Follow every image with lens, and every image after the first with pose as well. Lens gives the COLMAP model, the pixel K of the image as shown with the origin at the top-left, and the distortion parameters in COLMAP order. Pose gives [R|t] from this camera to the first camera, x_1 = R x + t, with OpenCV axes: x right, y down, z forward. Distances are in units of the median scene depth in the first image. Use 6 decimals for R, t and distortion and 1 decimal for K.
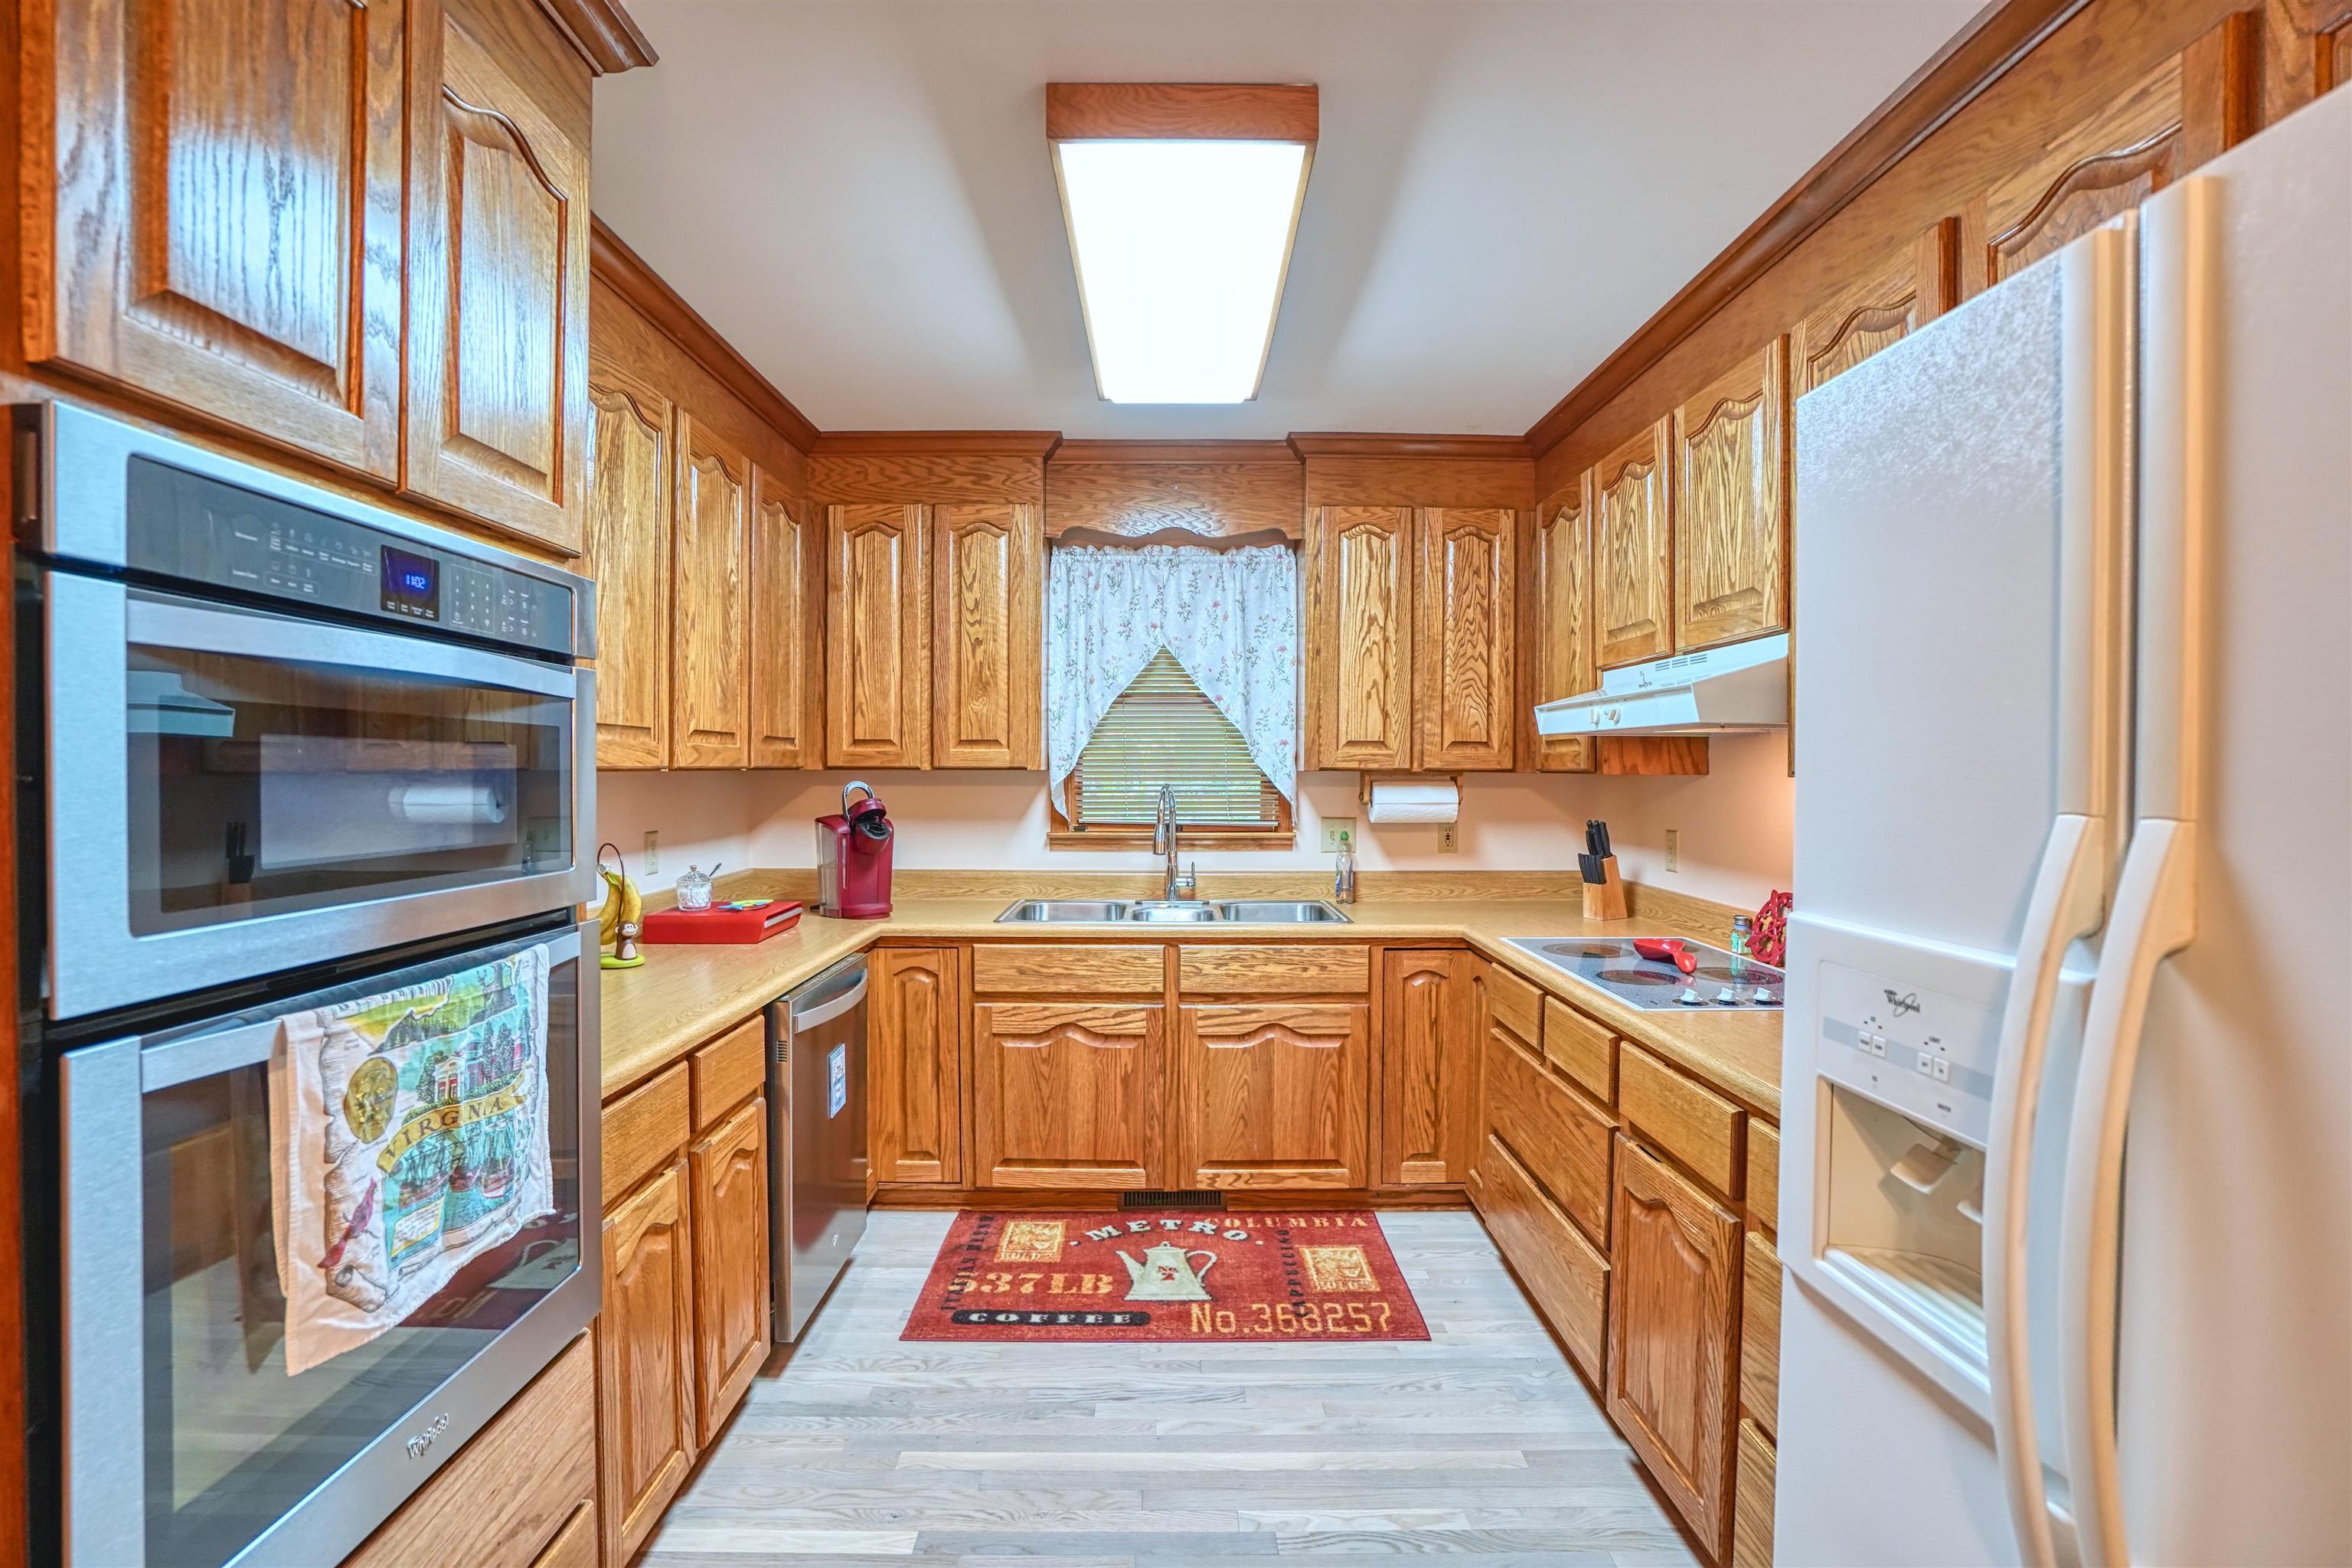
lens RADIAL K [[1092.1, 0, 1171.2], [0, 1092.1, 782.0], [0, 0, 1]] dist [-0.066452, 0.030910]
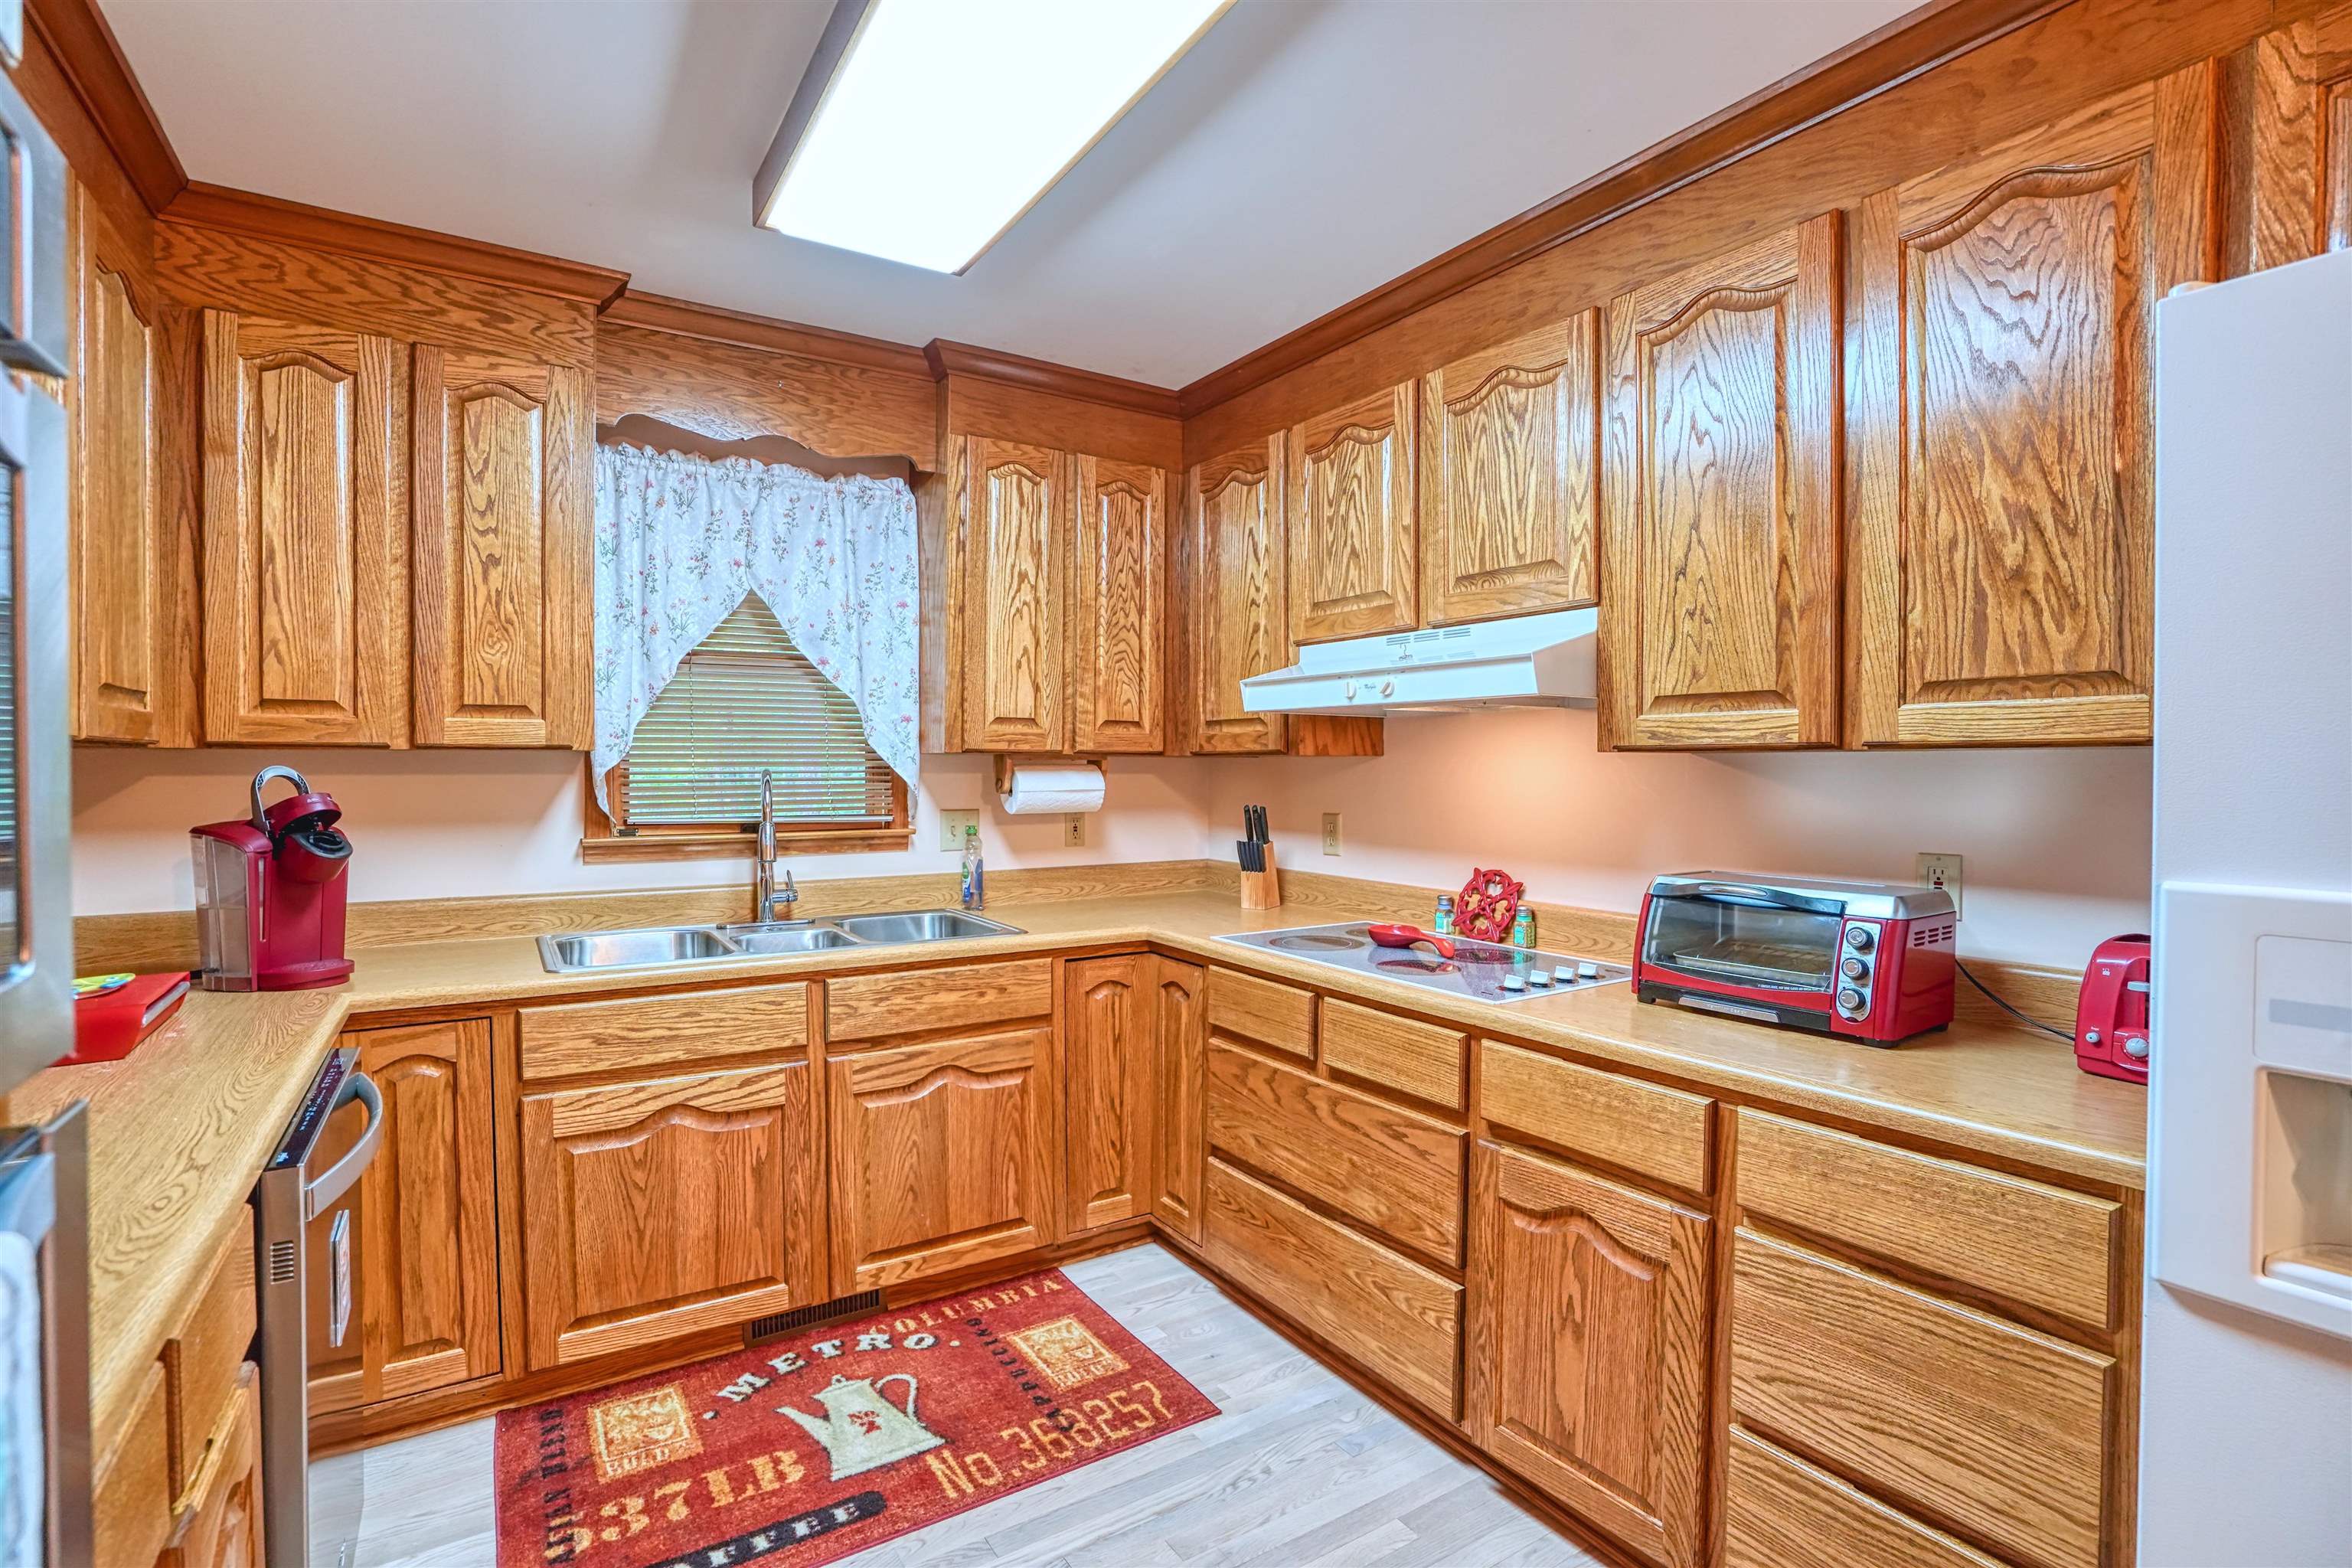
lens RADIAL K [[1092.1, 0, 1171.2], [0, 1092.1, 782.0], [0, 0, 1]] dist [-0.066452, 0.030910]
pose [[0.845985, -0.009494, 0.533122, -0.190135], [0.007737, 0.999955, 0.005530, 0.009453], [-0.533150, -0.000554, 0.846021, 0.234150]]
